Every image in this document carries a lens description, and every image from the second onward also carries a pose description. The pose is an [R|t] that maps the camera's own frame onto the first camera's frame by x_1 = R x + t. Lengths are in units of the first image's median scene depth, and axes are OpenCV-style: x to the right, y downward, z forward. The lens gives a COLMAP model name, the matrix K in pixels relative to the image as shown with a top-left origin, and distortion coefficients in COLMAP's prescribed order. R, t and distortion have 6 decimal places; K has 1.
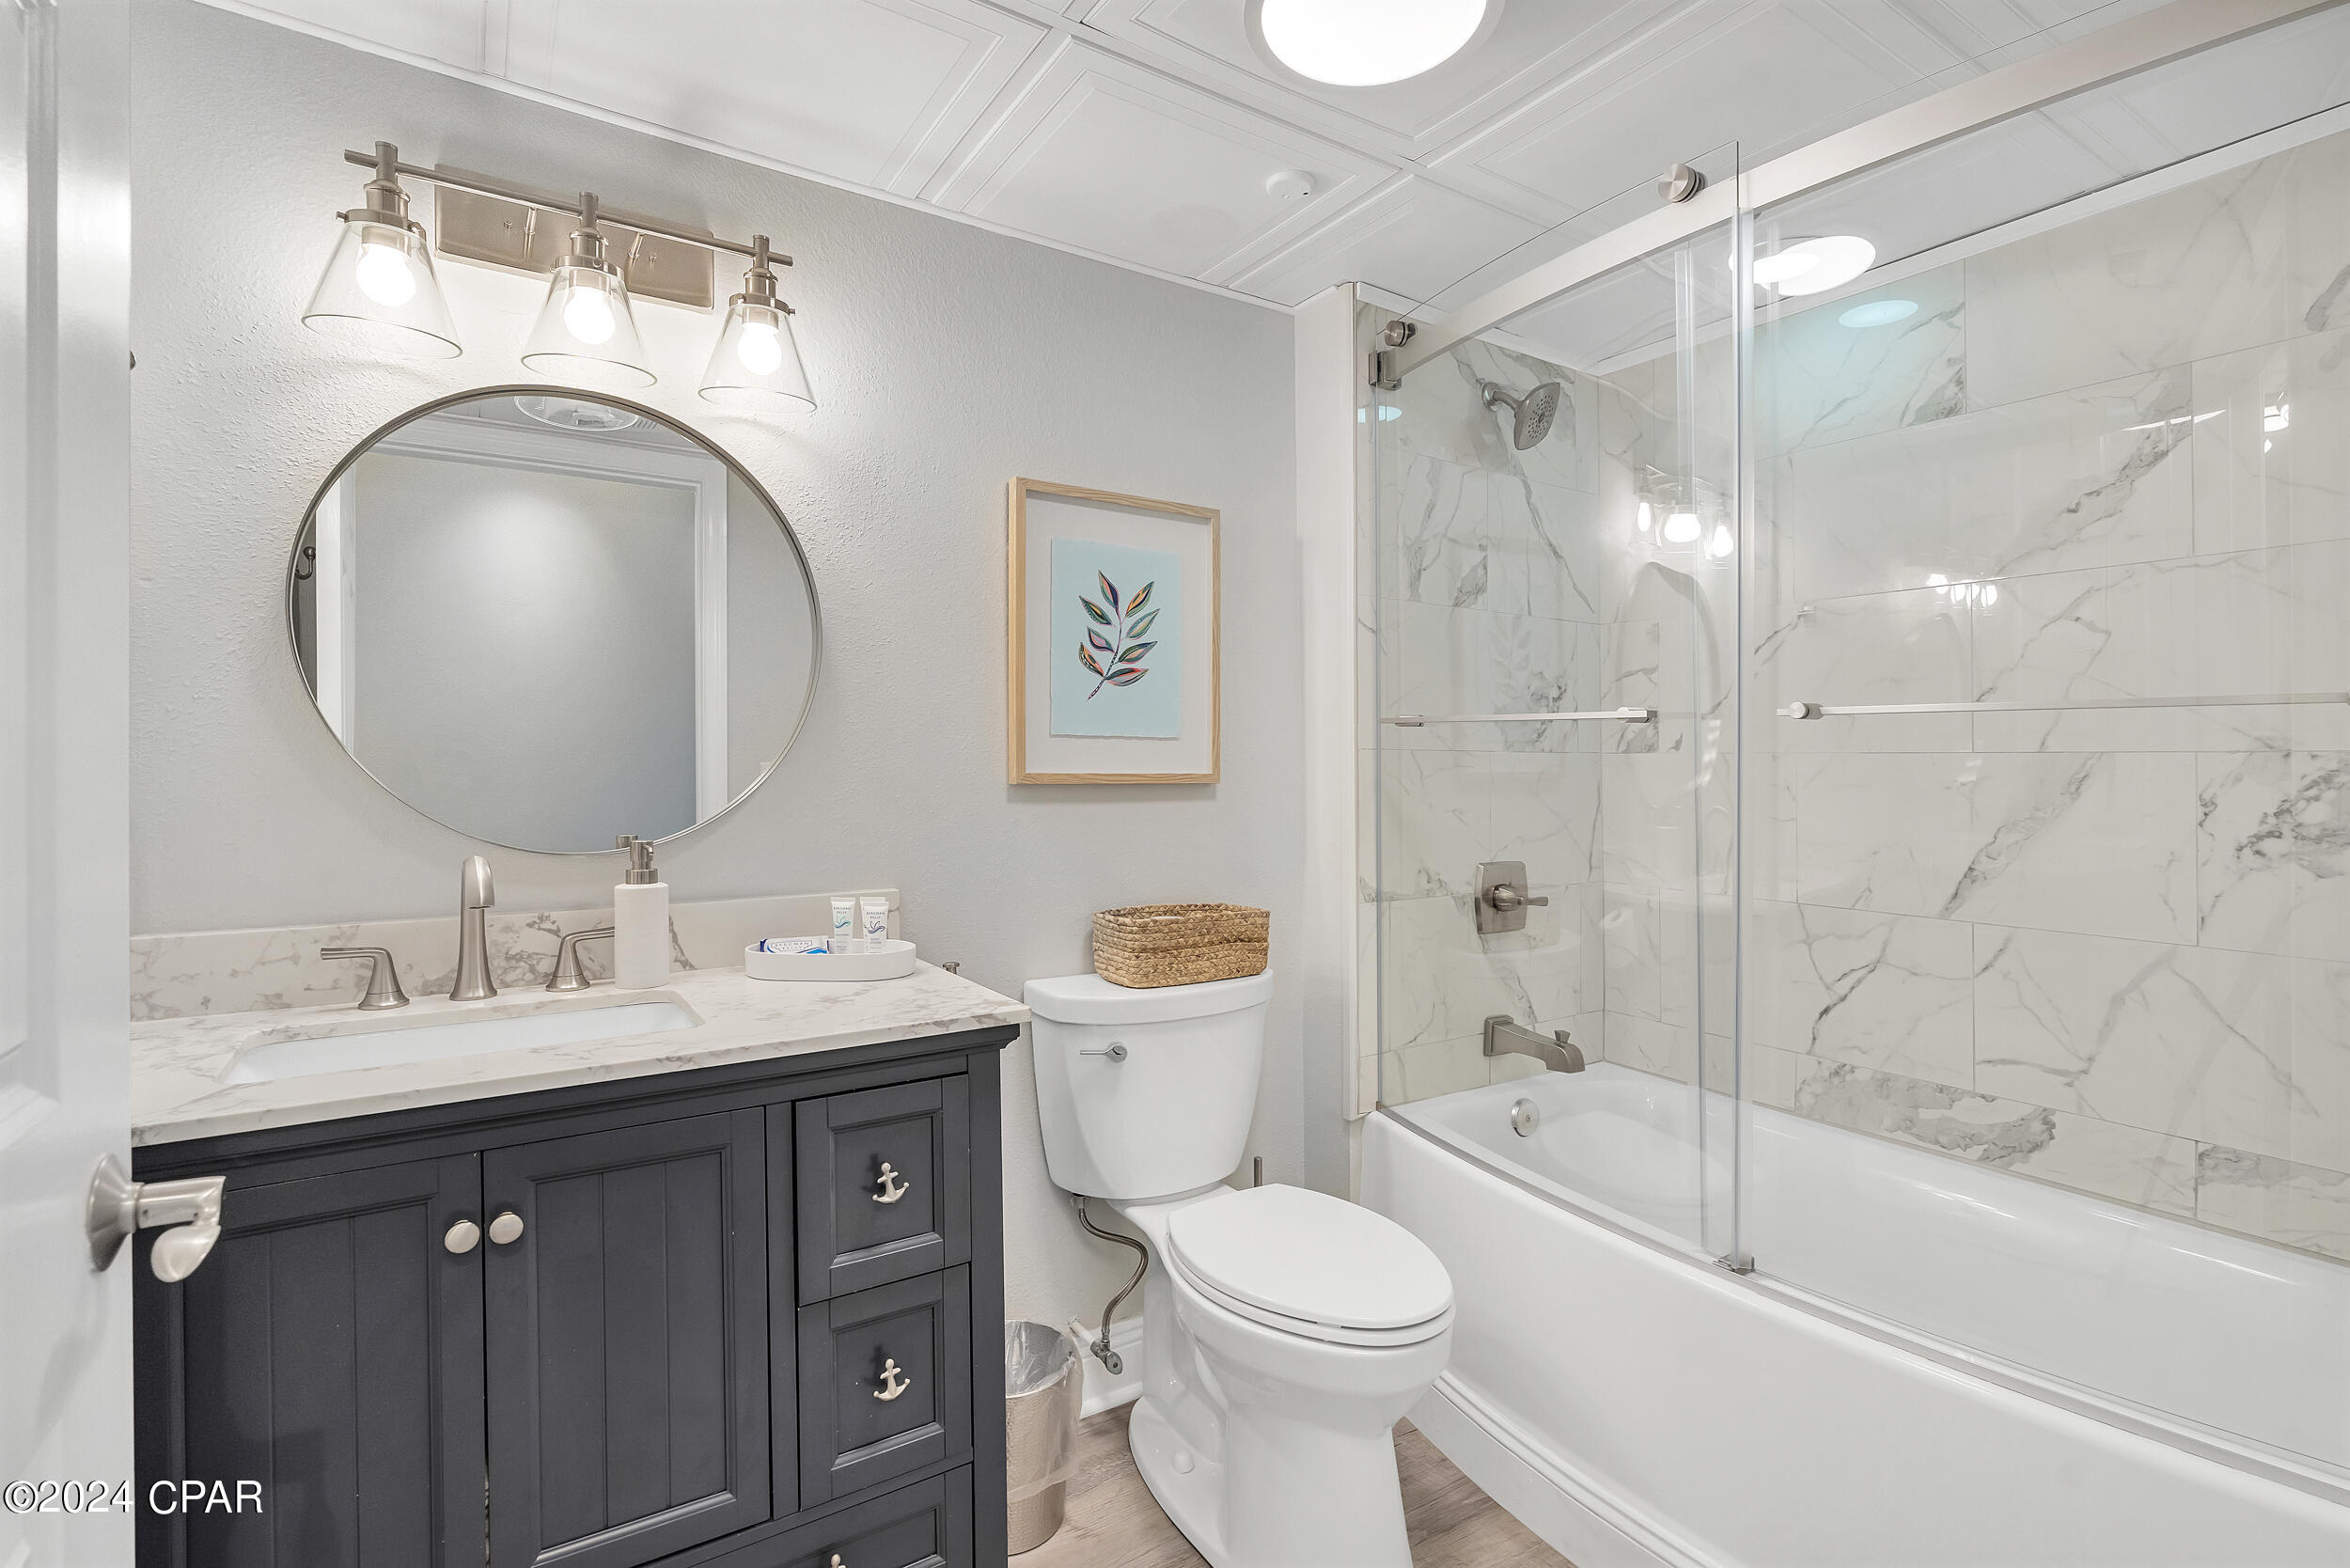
lens RADIAL K [[1063.8, 0, 1178.4], [0, 1063.8, 766.4], [0, 0, 1]] dist [-0.011621, 0.004194]
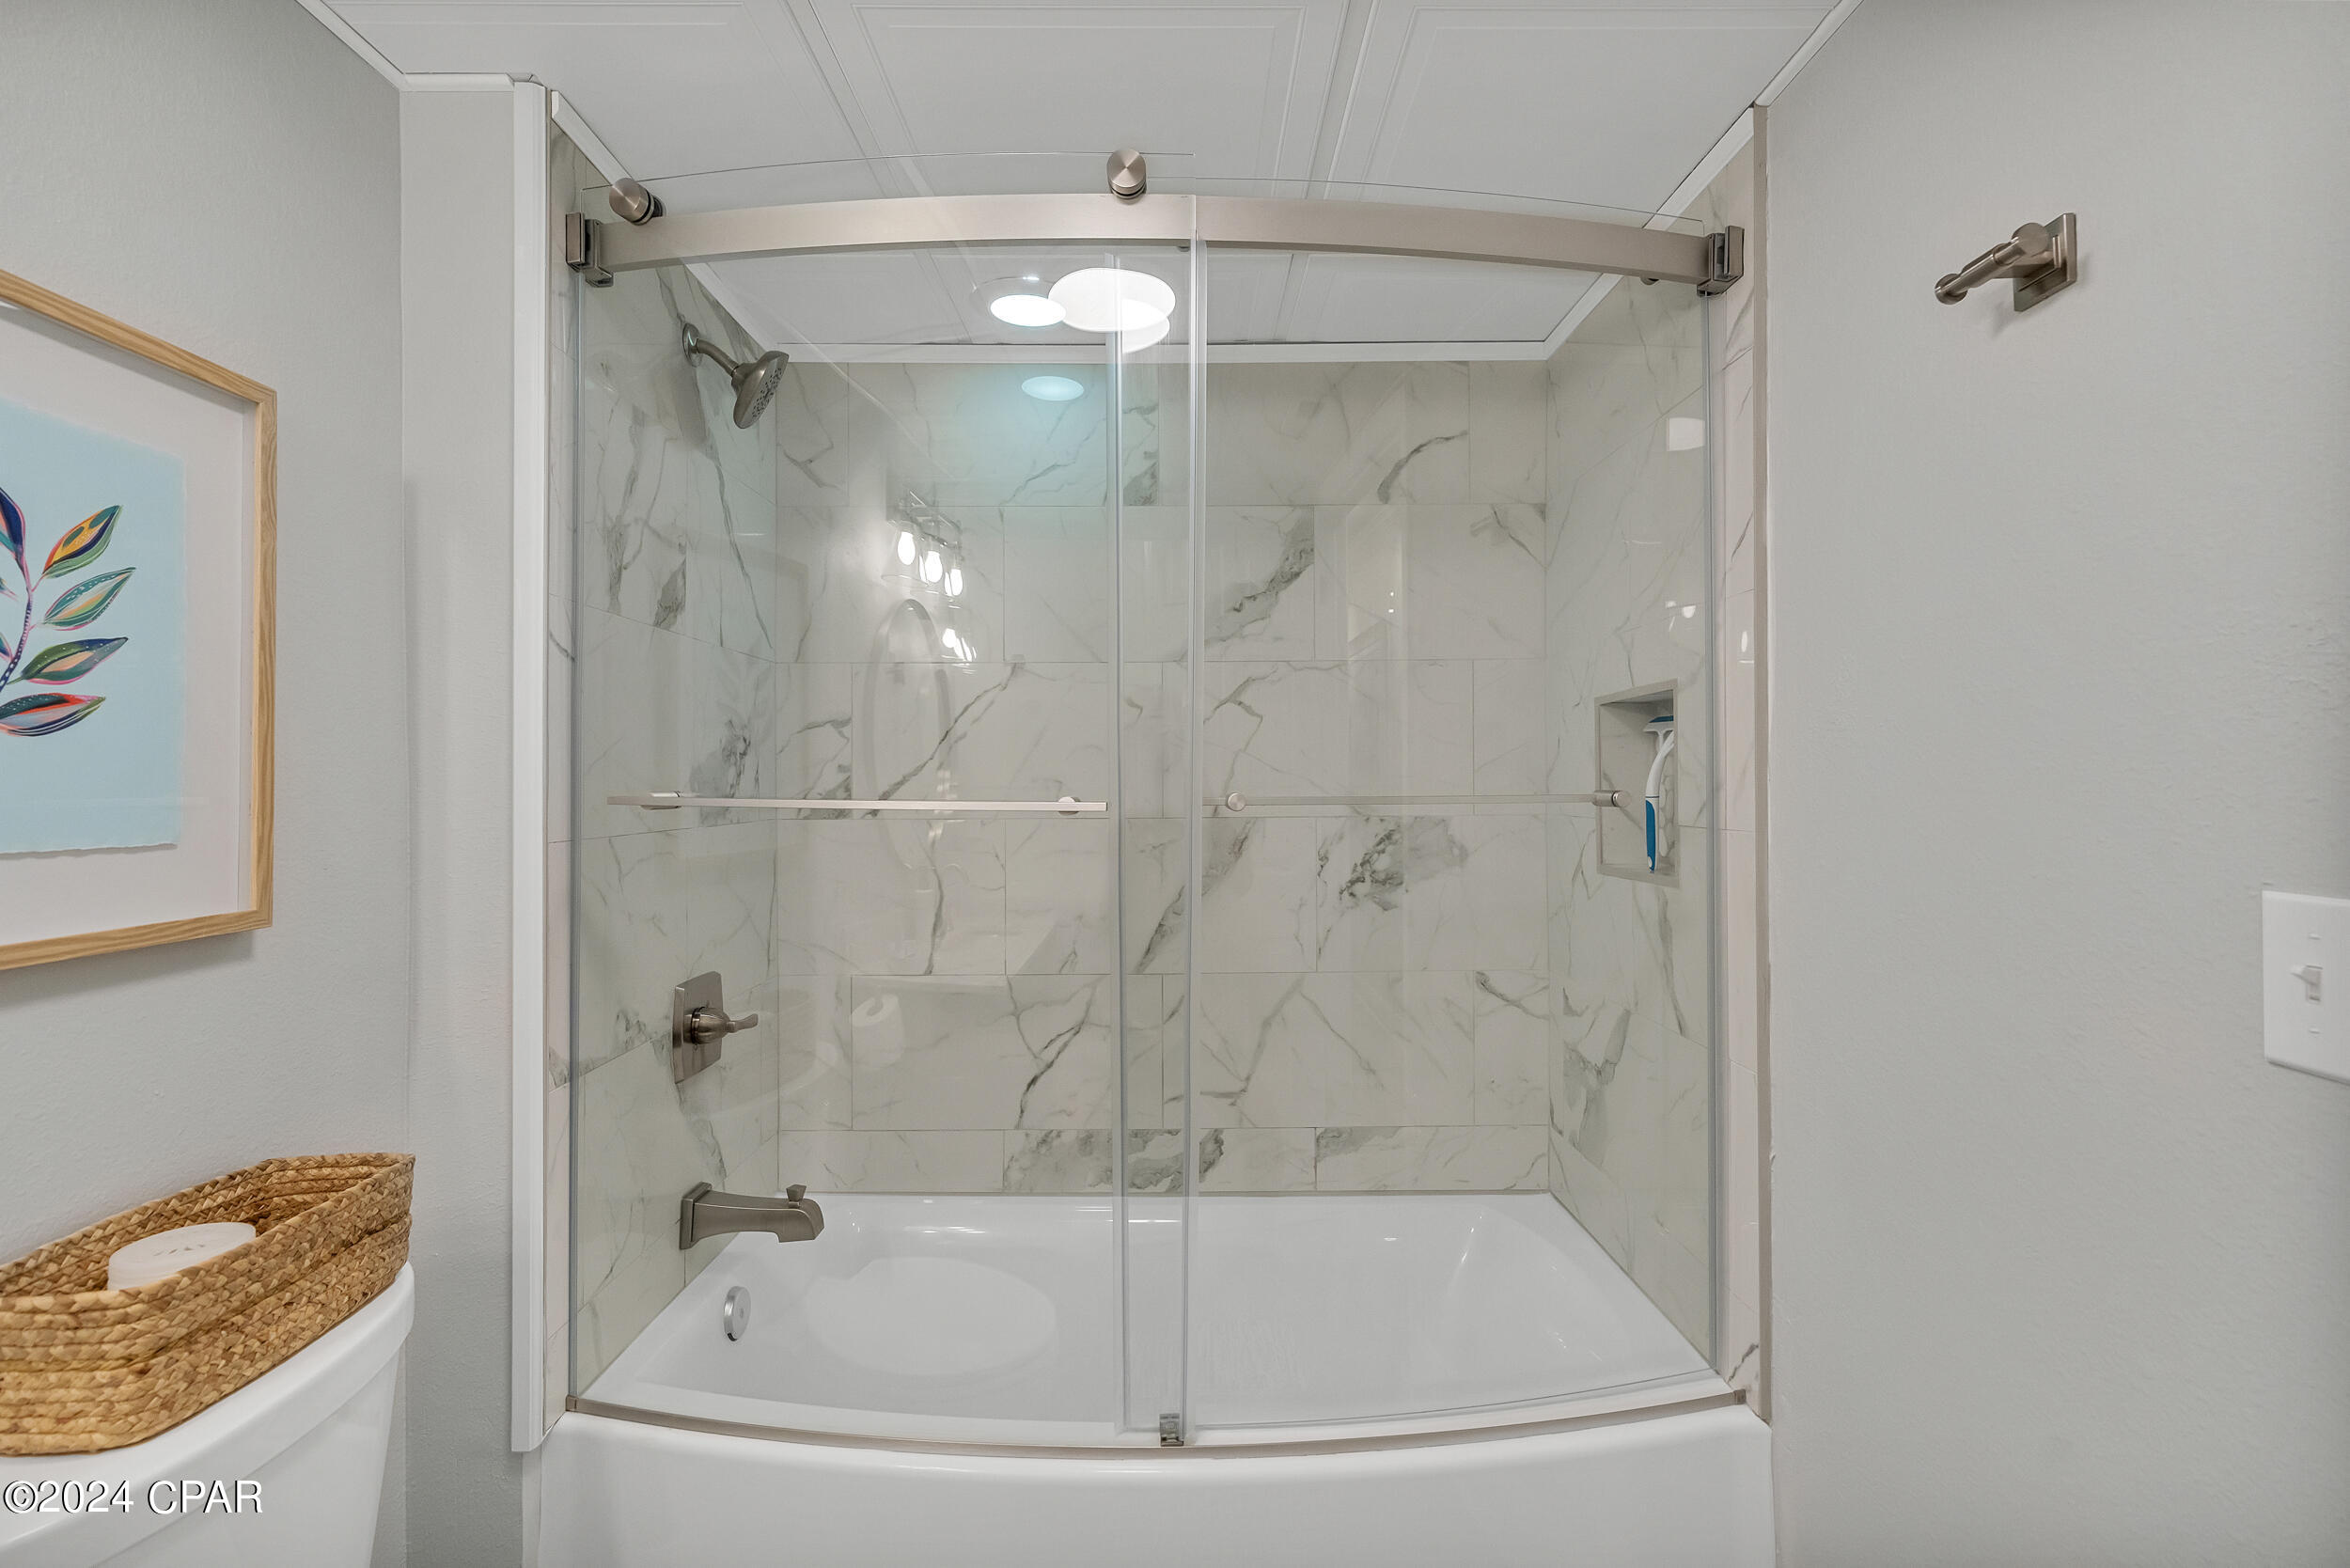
lens RADIAL K [[1063.8, 0, 1174.5], [0, 1063.8, 766.4], [0, 0, 1]] dist [-0.011621, 0.004194]
pose [[0.553037, 0.002981, 0.833151, -0.150800], [0.013083, 0.999839, -0.012261, -0.051124], [-0.833054, 0.017681, 0.552909, 0.375896]]
